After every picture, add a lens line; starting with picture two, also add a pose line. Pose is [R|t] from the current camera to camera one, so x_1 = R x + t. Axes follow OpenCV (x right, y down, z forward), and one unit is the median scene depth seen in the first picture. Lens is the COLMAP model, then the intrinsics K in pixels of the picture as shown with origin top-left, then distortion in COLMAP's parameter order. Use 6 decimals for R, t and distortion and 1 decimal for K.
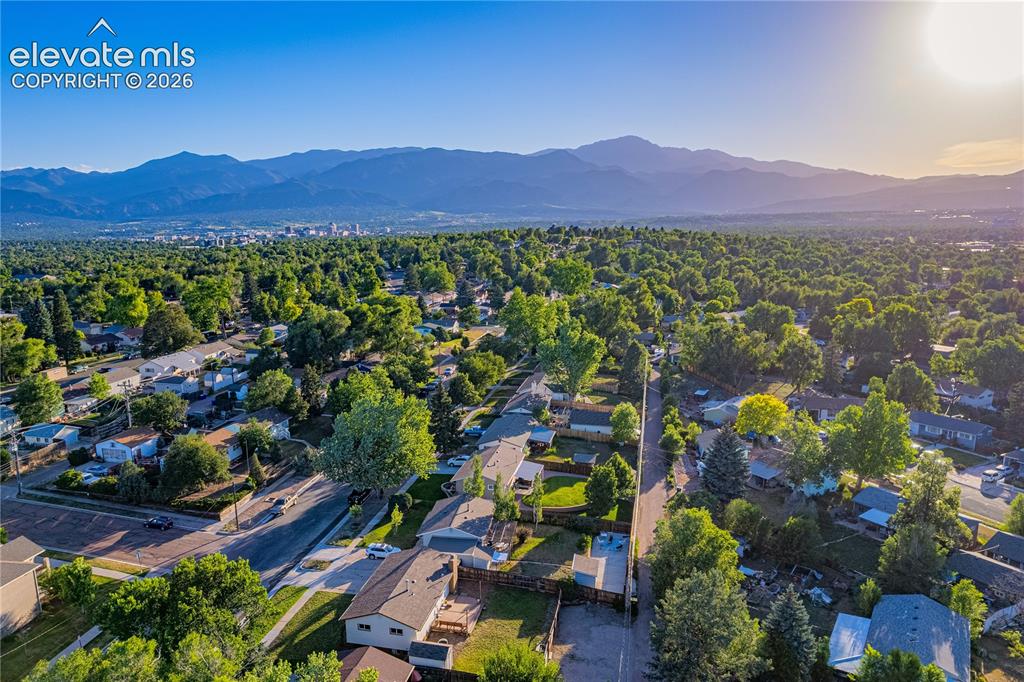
lens RADIAL K [[692.5, 0, 512.0], [0, 692.5, 341.0], [0, 0, 1]] dist [-0.067773, 0.053492]
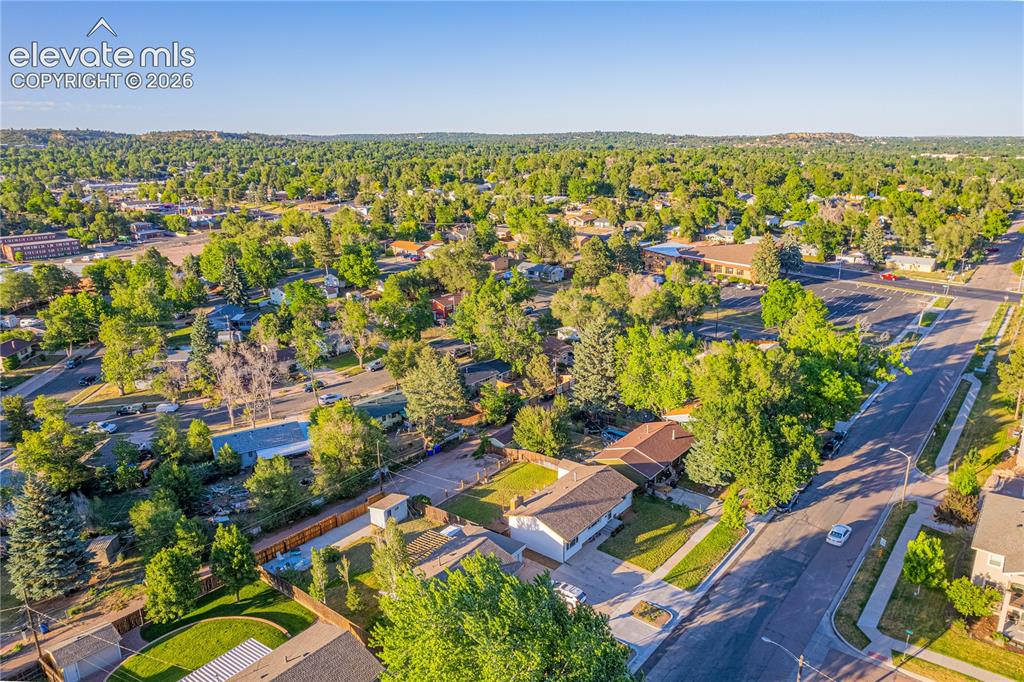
lens RADIAL K [[692.5, 0, 512.0], [0, 692.5, 341.0], [0, 0, 1]] dist [-0.067773, 0.053492]
pose [[-0.882559, -0.129907, 0.451901, -0.331224], [0.070032, 0.914042, 0.399529, -0.183371], [-0.464958, 0.384255, -0.797598, 1.141403]]
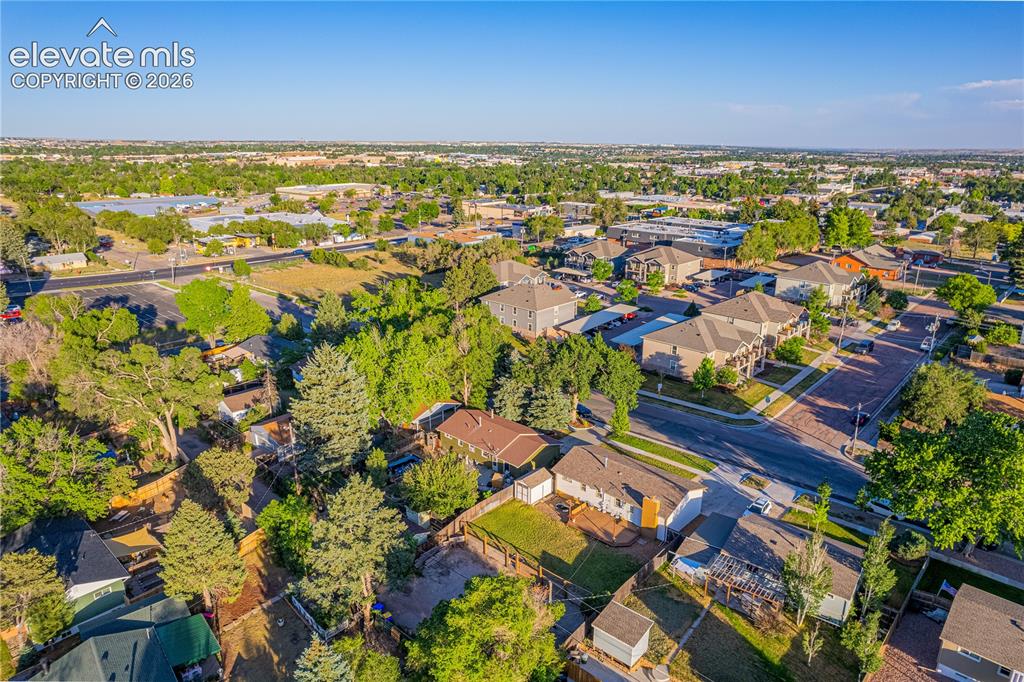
lens RADIAL K [[692.5, 0, 512.0], [0, 692.5, 341.0], [0, 0, 1]] dist [-0.067773, 0.053492]
pose [[-0.527917, 0.251082, -0.811333, 0.461537], [-0.145032, 0.914617, 0.377414, -0.124112], [0.836821, 0.316912, -0.446427, 0.797827]]
